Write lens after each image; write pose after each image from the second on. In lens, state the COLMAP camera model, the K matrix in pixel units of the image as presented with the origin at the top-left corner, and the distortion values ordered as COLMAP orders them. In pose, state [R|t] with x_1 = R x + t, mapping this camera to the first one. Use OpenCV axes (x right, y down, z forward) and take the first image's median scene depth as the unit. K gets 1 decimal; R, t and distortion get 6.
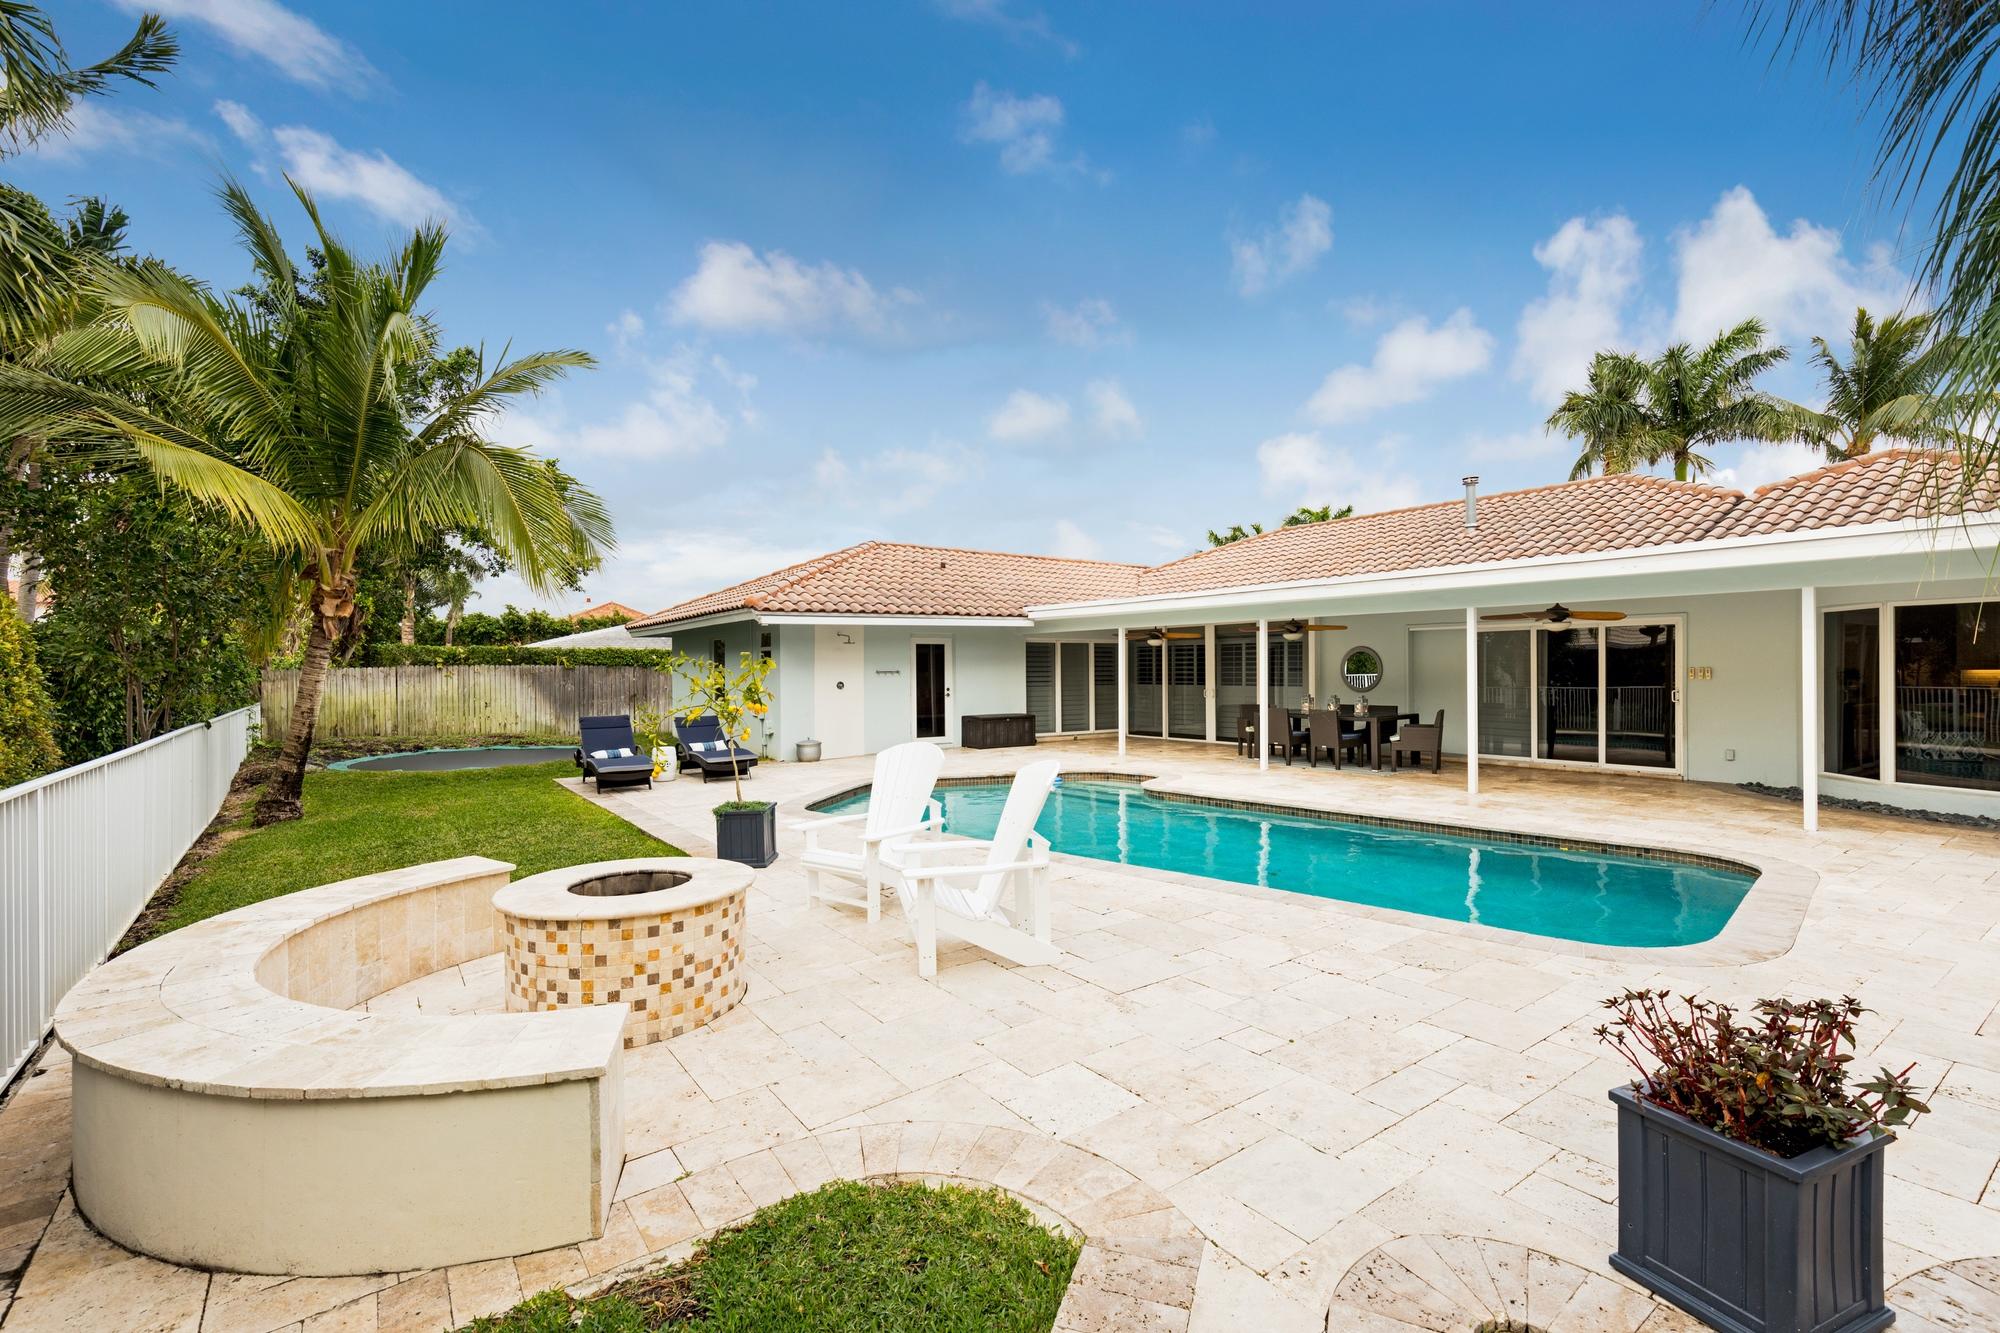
lens RADIAL K [[909.0, 0, 996.5], [0, 909.0, 668.8], [0, 0, 1]] dist [0.000625, 0.000126]
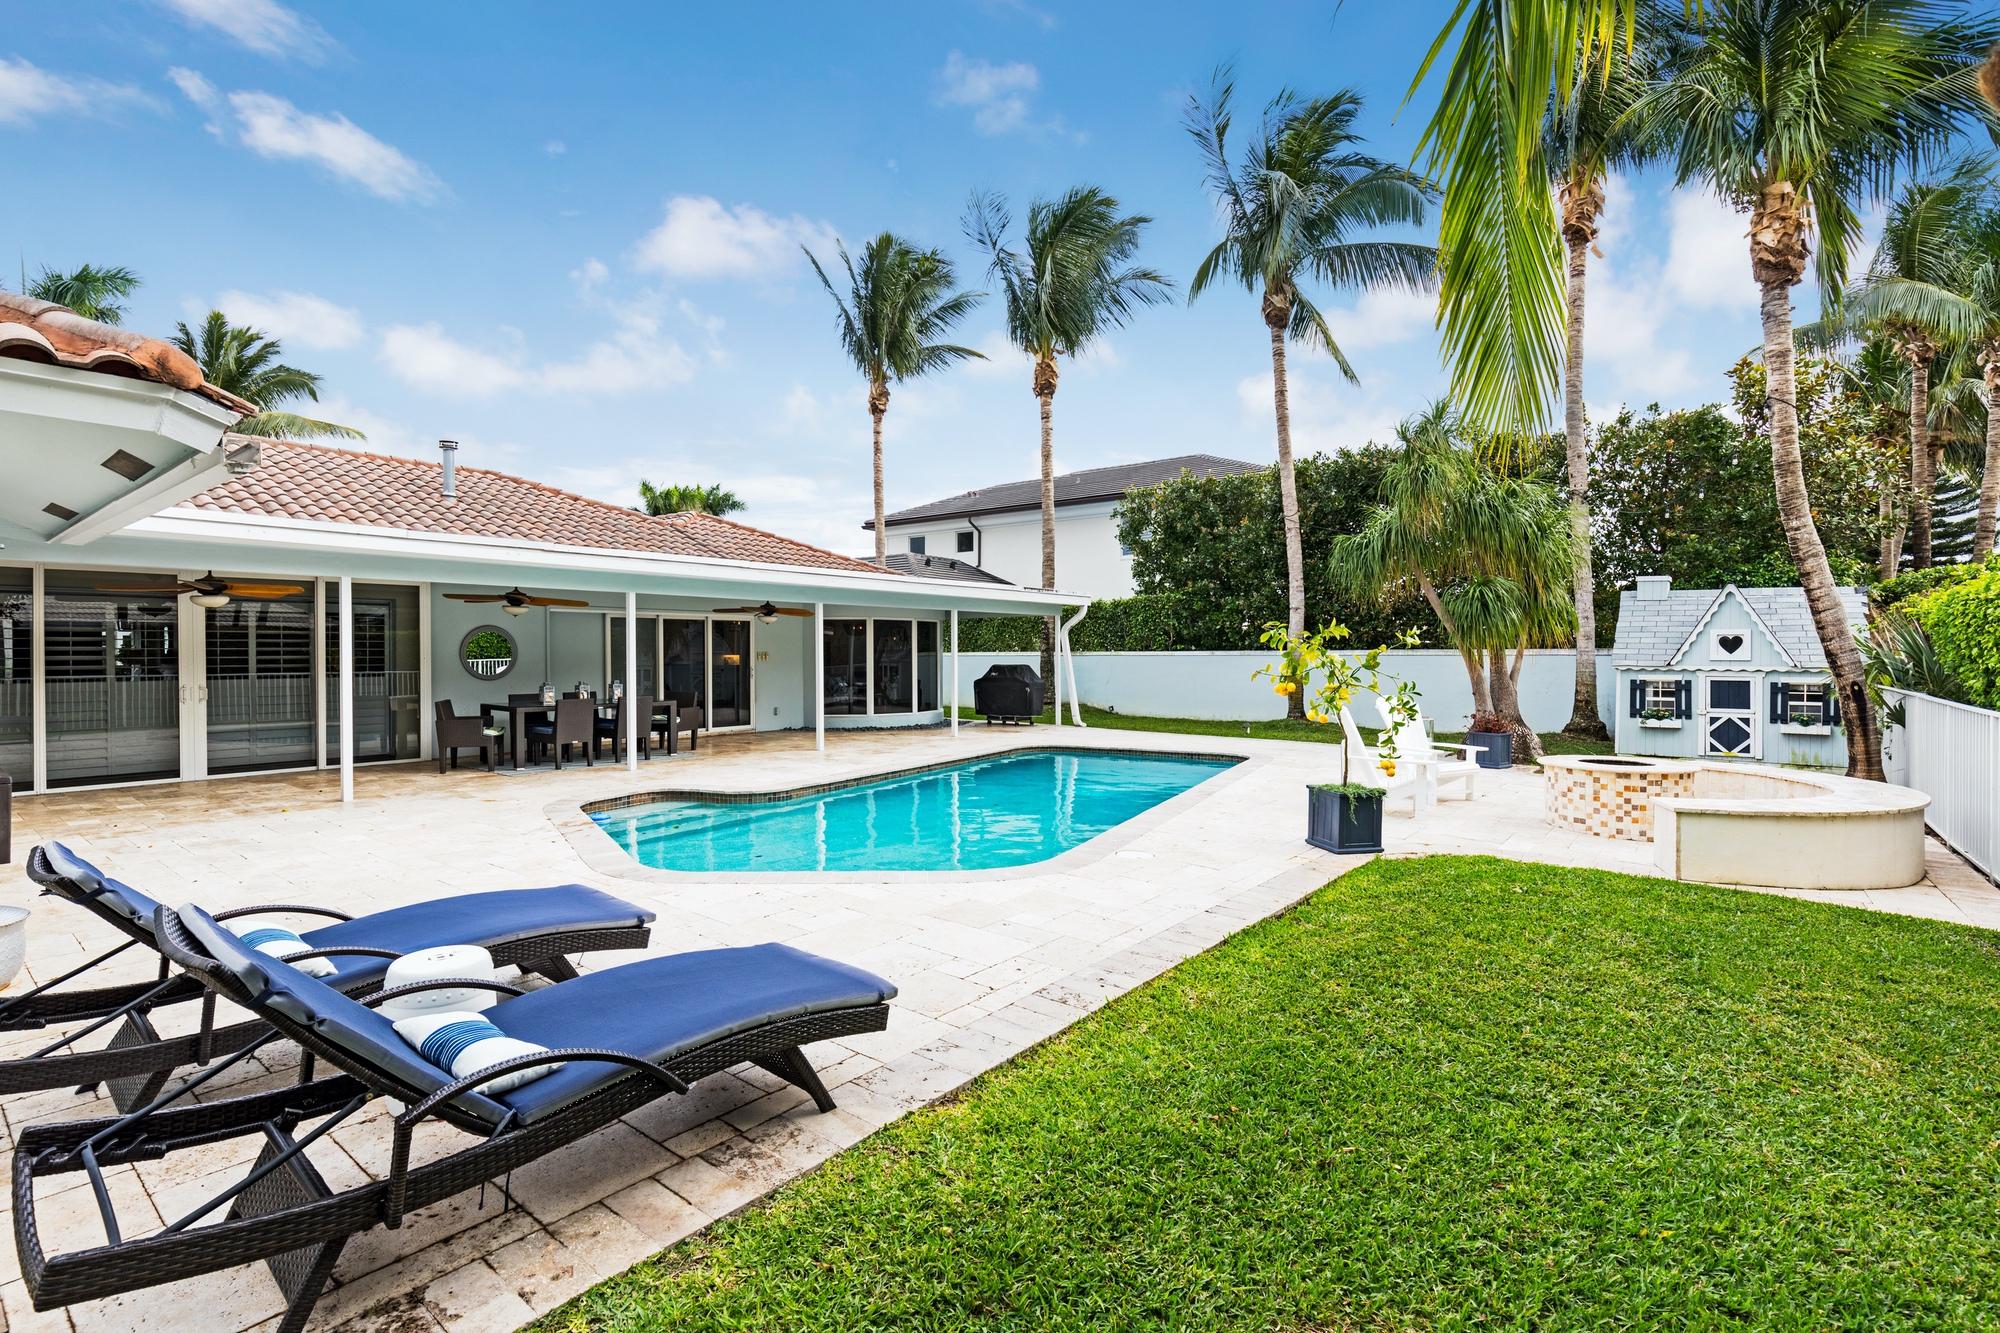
lens RADIAL K [[909.0, 0, 996.7], [0, 909.0, 660.2], [0, 0, 1]] dist [0.000625, 0.000126]
pose [[-0.270715, -0.001125, 0.962659, -0.659555], [0.002766, 0.999994, 0.001946, 0.008290], [-0.962655, 0.003190, -0.270711, 0.963453]]
